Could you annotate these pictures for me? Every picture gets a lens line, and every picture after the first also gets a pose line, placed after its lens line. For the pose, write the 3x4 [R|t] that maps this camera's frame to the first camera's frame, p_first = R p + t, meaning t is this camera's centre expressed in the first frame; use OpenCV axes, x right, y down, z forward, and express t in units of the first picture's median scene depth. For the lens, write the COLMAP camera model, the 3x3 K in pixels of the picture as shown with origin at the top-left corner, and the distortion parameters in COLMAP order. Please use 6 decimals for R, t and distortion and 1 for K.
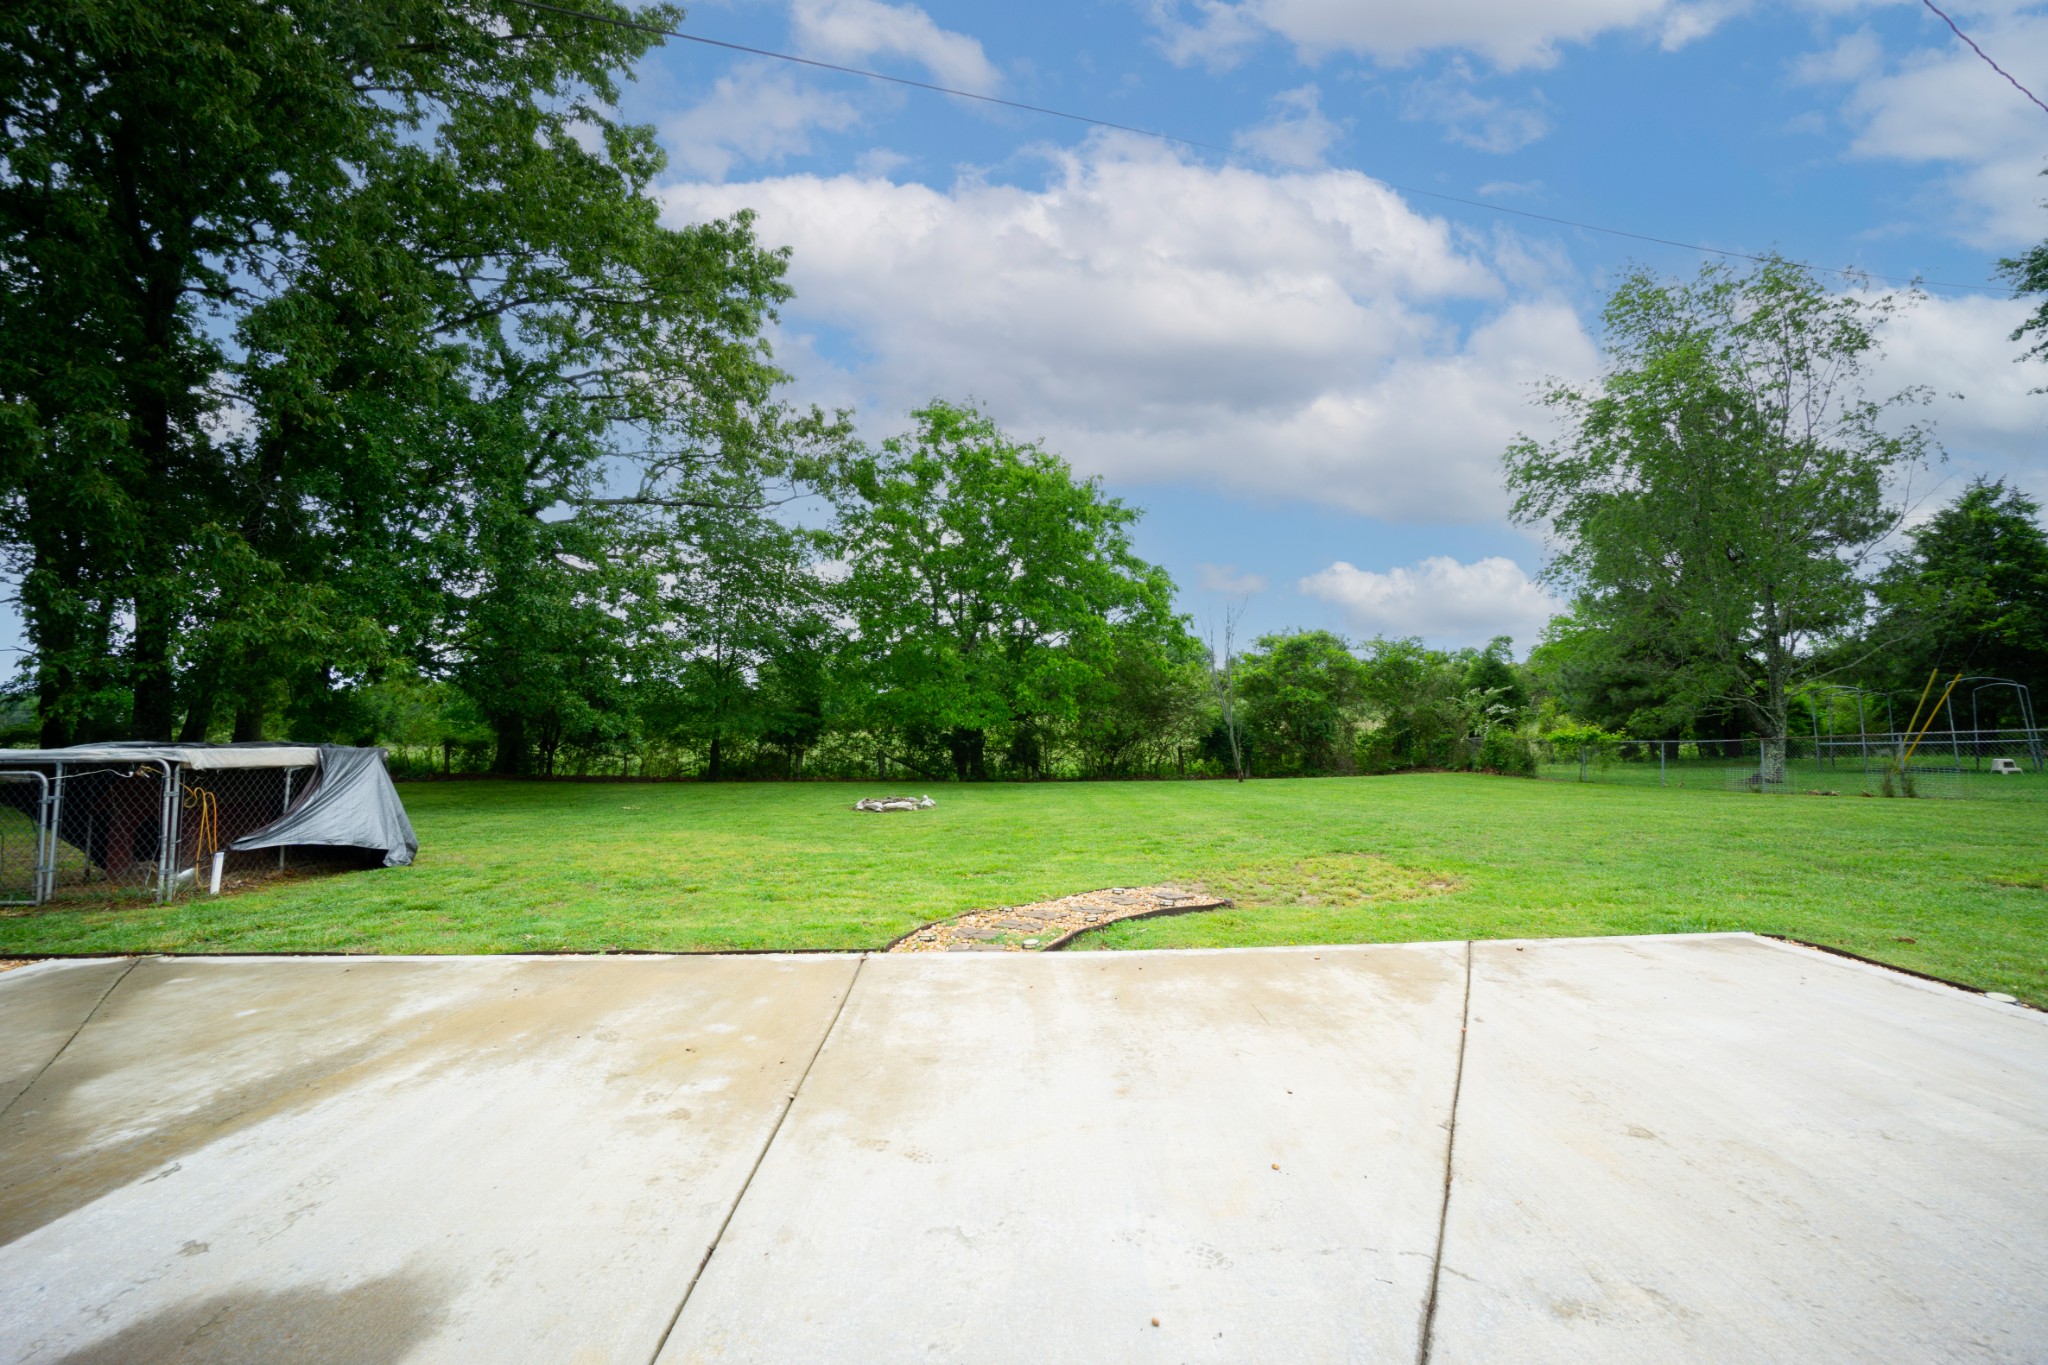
lens RADIAL K [[889.9, 0, 1040.5], [0, 889.9, 684.8], [0, 0, 1]] dist [-0.042814, 0.000291]
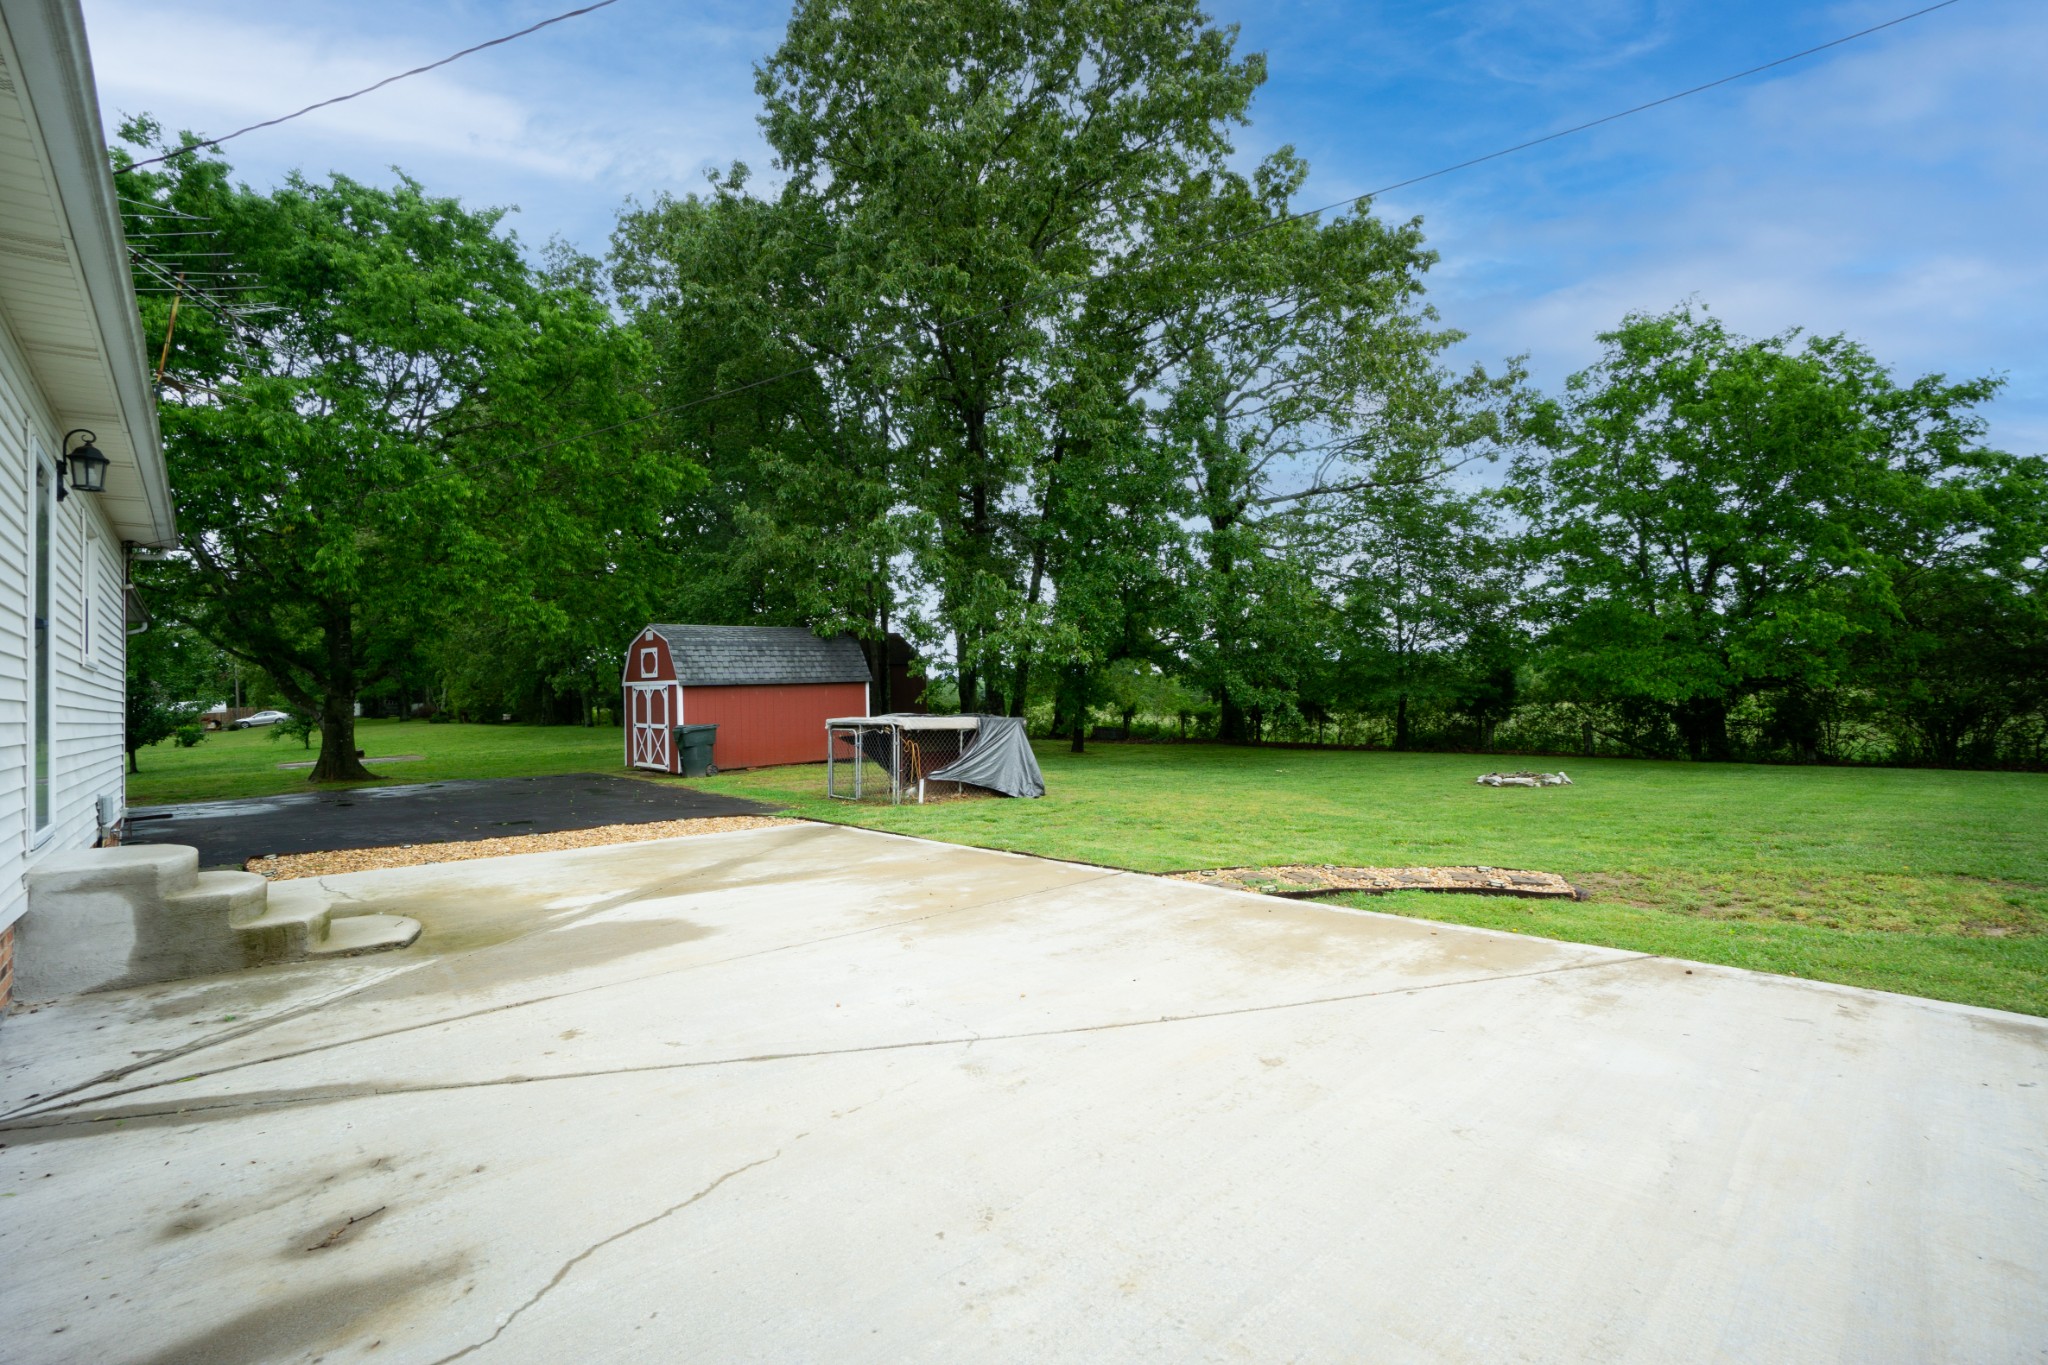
lens RADIAL K [[889.9, 0, 1040.5], [0, 889.9, 684.8], [0, 0, 1]] dist [-0.042814, 0.000291]
pose [[0.668811, -0.018216, -0.743210, 0.127692], [0.043256, 0.998960, 0.014442, -0.001362], [0.742173, -0.041807, 0.668903, 0.000830]]
